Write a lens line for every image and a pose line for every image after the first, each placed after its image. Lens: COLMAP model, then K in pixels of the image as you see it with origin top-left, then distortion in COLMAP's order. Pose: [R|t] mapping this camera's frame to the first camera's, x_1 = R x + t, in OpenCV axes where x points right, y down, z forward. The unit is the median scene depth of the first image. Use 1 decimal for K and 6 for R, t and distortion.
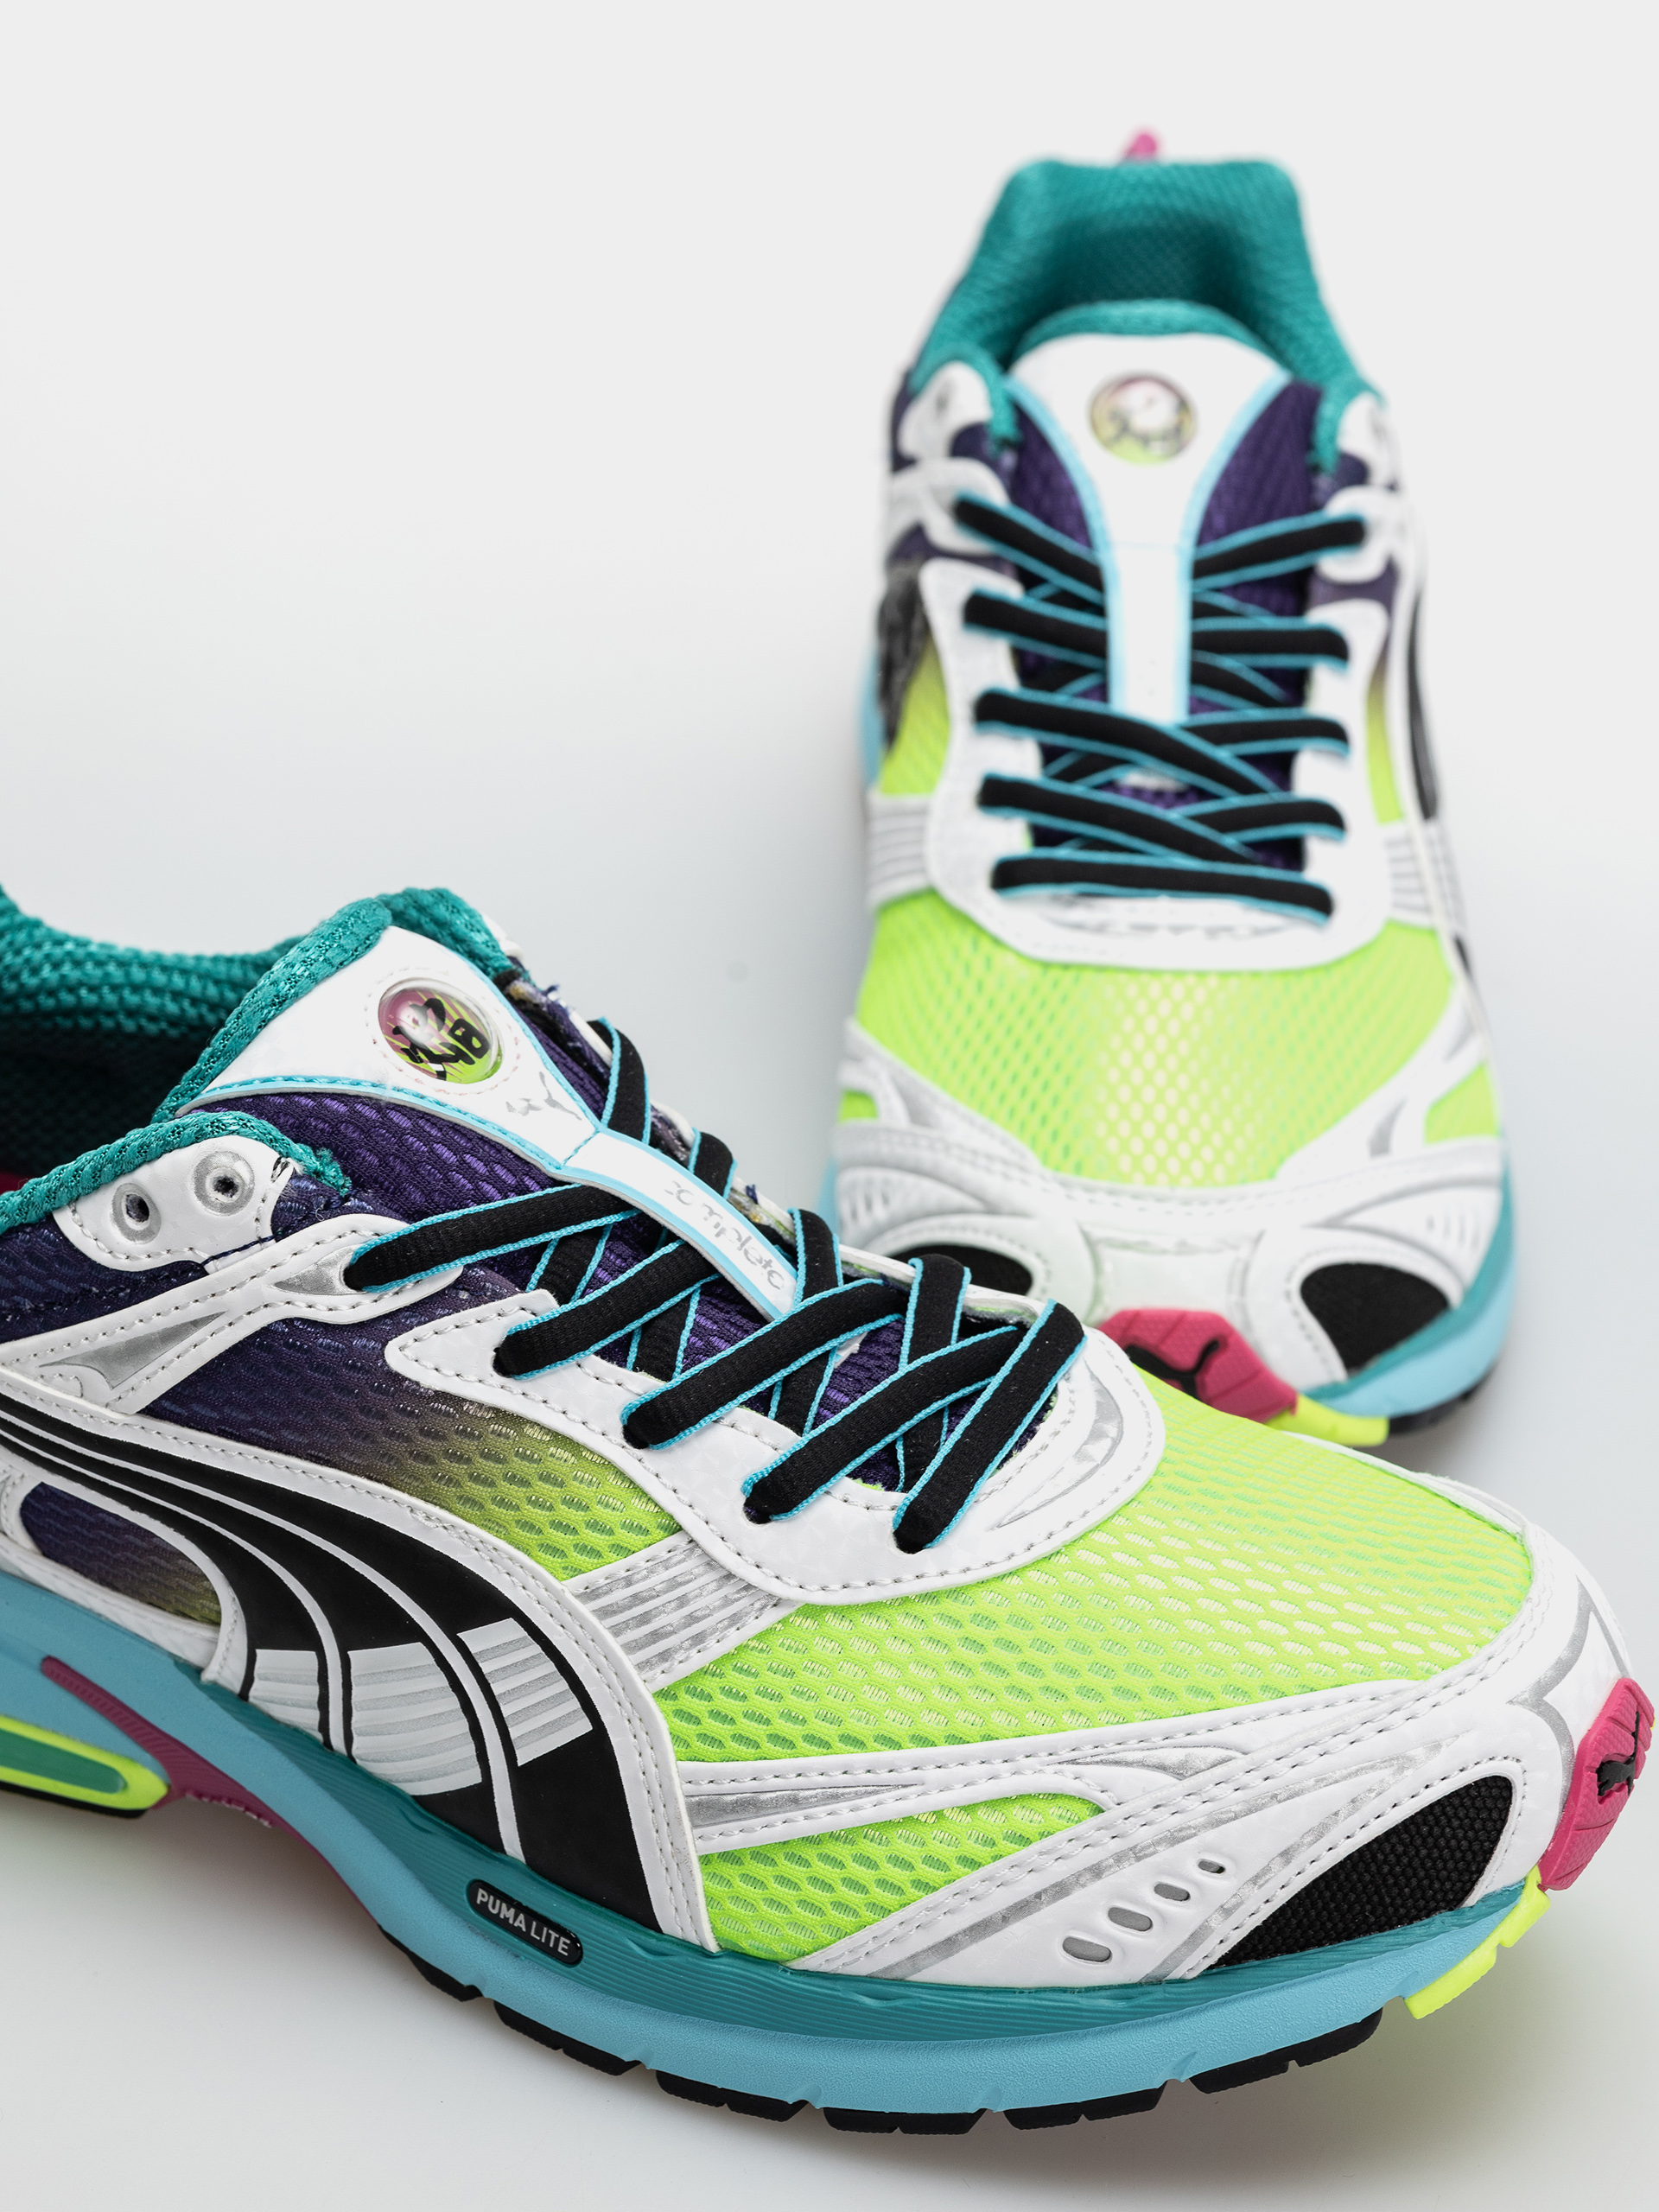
lens RADIAL K [[6776.6, 0, 829.5], [0, 6776.6, 1106.0], [0, 0, 1]] dist [0.054650, 2.034187]
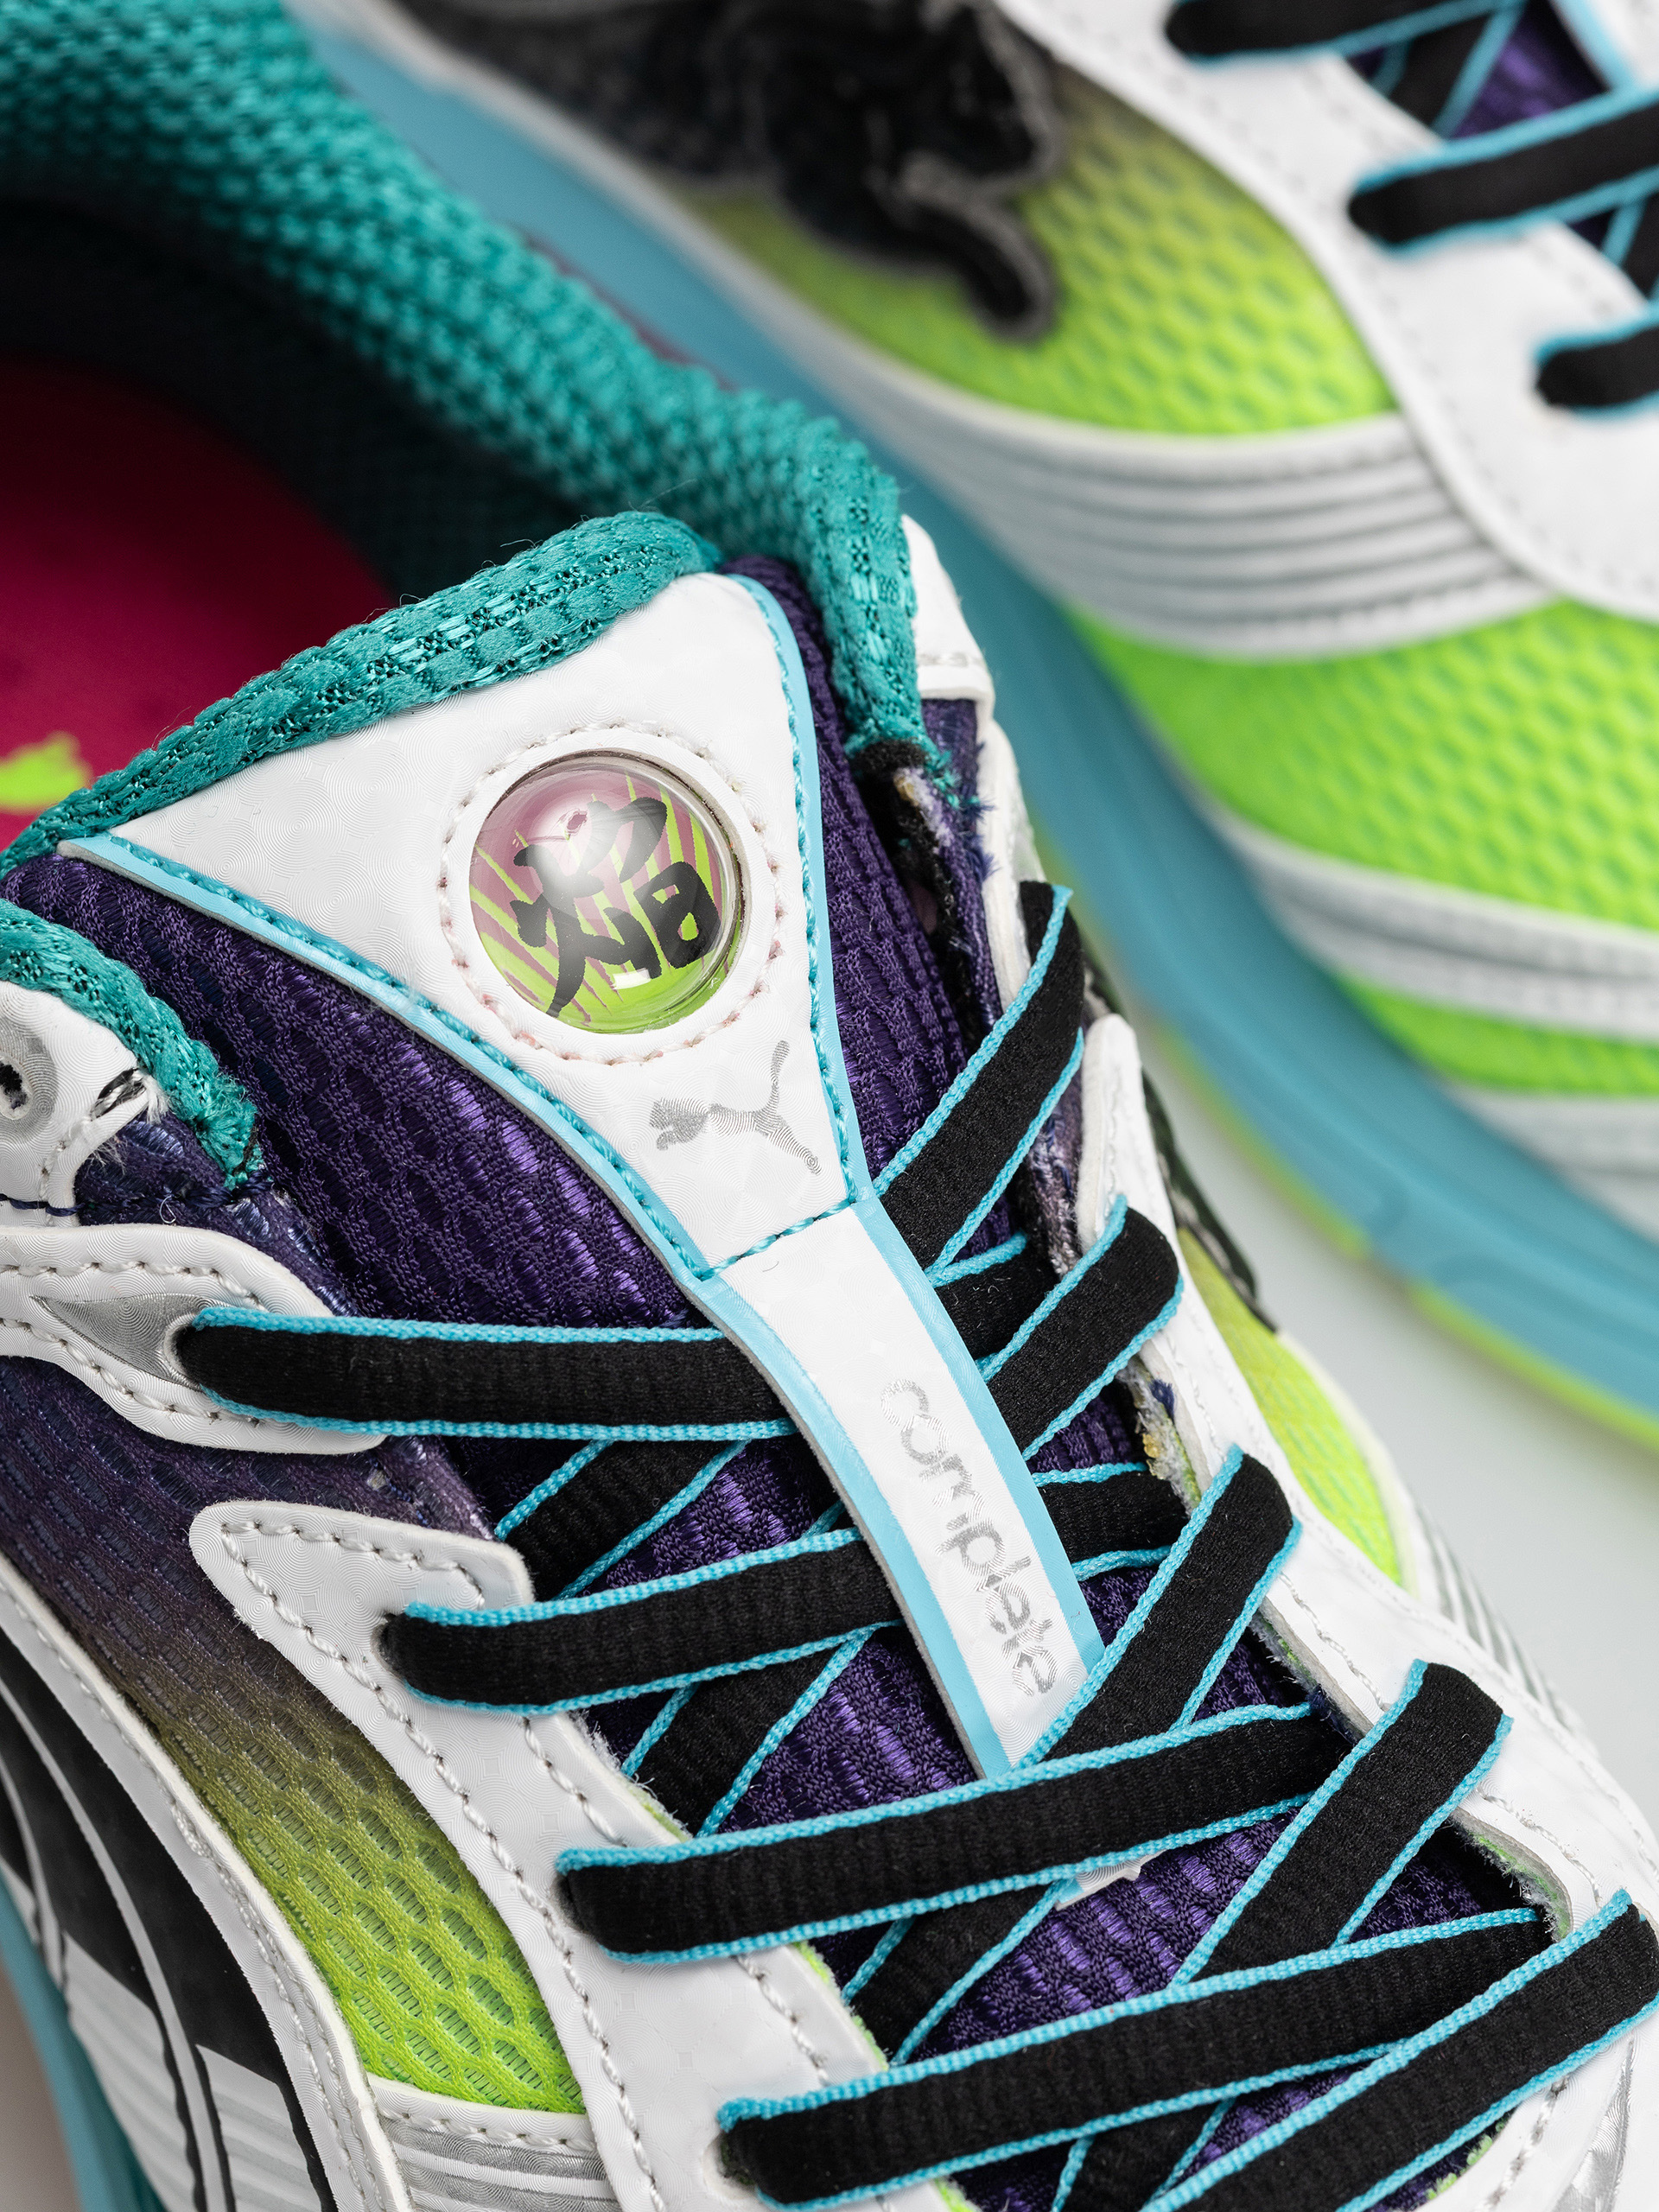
lens RADIAL K [[6776.6, 0, 829.5], [0, 6776.6, 1106.0], [0, 0, 1]] dist [0.054650, 2.034187]
pose [[0.860545, 0.419869, -0.288396, 0.100897], [-0.279760, 0.862722, 0.421242, -0.206200], [0.425673, -0.281816, 0.859874, 0.607423]]
